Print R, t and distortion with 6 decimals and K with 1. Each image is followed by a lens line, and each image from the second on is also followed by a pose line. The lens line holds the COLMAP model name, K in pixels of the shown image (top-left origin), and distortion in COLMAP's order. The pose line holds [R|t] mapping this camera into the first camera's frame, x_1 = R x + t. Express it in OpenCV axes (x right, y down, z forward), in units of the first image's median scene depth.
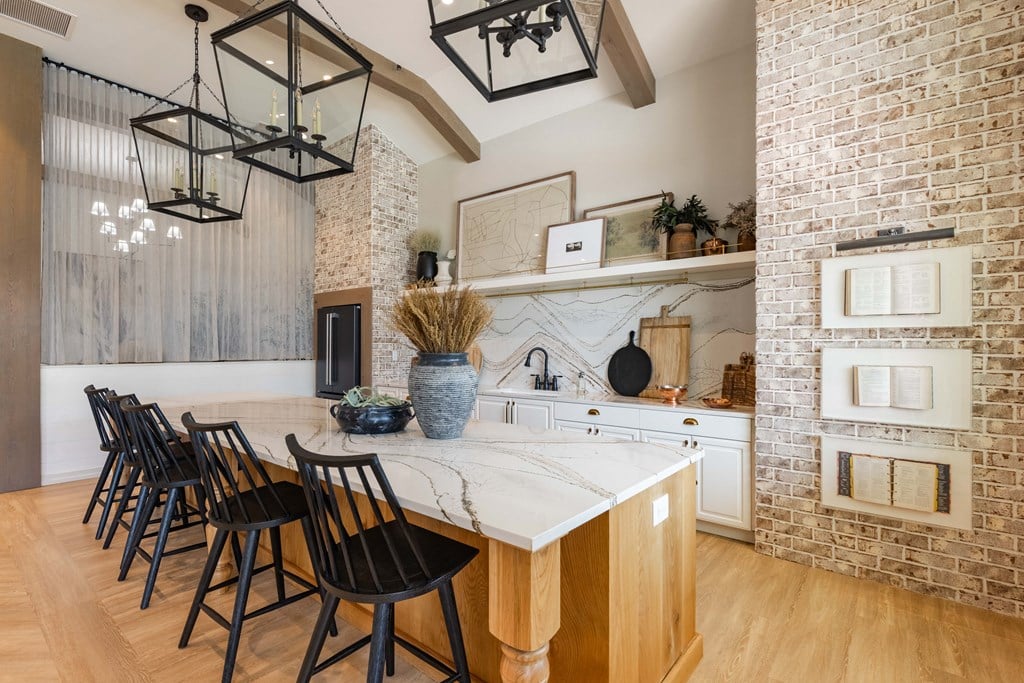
lens RADIAL K [[472.0, 0, 510.2], [0, 472.0, 333.6], [0, 0, 1]] dist [-0.003024, 0.000127]
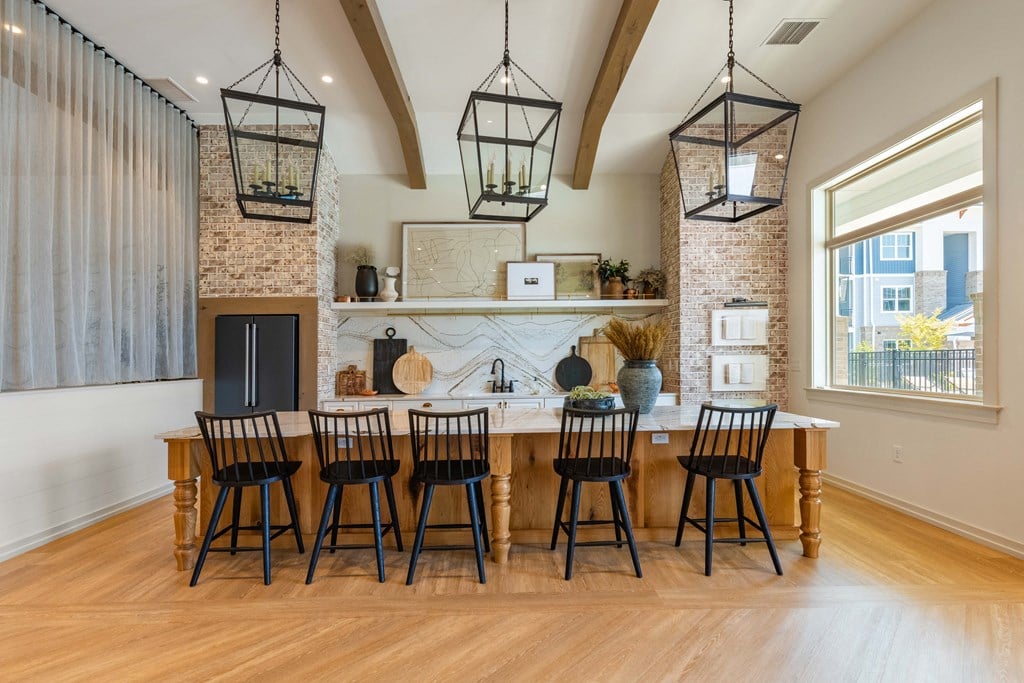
lens RADIAL K [[486.6, 0, 512.0], [0, 486.6, 341.5], [0, 0, 1]] dist [0.001611, 0.000079]
pose [[0.755128, 0.009076, 0.655514, -0.841006], [-0.002959, 0.999941, -0.010436, -0.002288], [-0.655570, 0.005941, 0.755111, 0.016933]]
